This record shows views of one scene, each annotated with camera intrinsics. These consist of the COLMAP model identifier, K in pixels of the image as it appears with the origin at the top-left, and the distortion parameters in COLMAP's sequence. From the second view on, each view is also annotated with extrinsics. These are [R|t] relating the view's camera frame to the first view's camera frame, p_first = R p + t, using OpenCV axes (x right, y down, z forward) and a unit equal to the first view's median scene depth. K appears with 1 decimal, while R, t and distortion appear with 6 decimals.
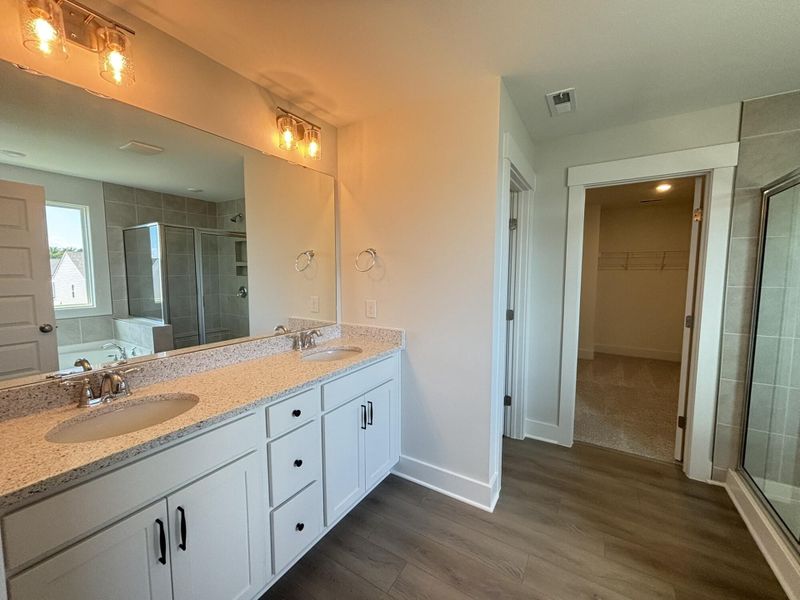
lens RADIAL K [[321.7, 0, 400.0], [0, 321.7, 300.0], [0, 0, 1]] dist [0.006268, 0.000040]
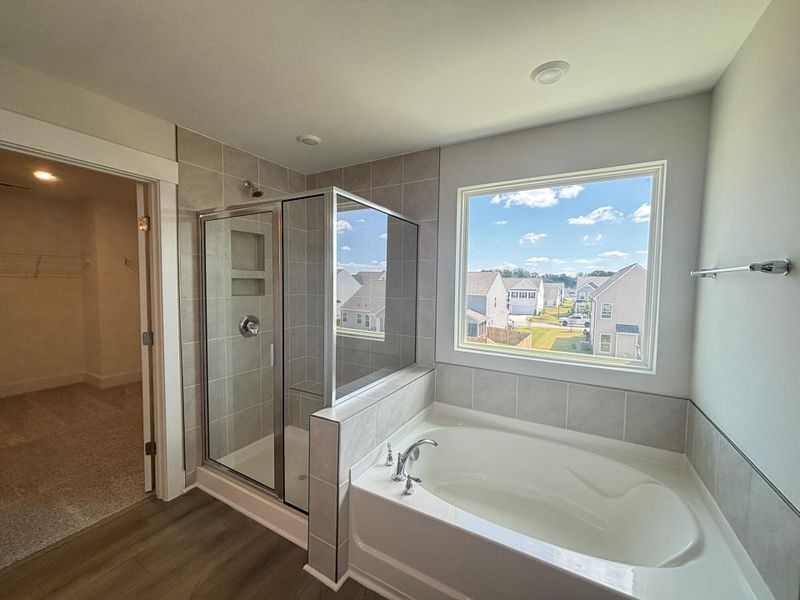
lens RADIAL K [[321.7, 0, 400.0], [0, 321.7, 300.0], [0, 0, 1]] dist [0.006268, 0.000040]
pose [[-0.034457, -0.055916, 0.997841, -0.050051], [0.071936, 0.995705, 0.058280, -0.048528], [-0.996814, 0.073789, -0.030286, 0.325034]]
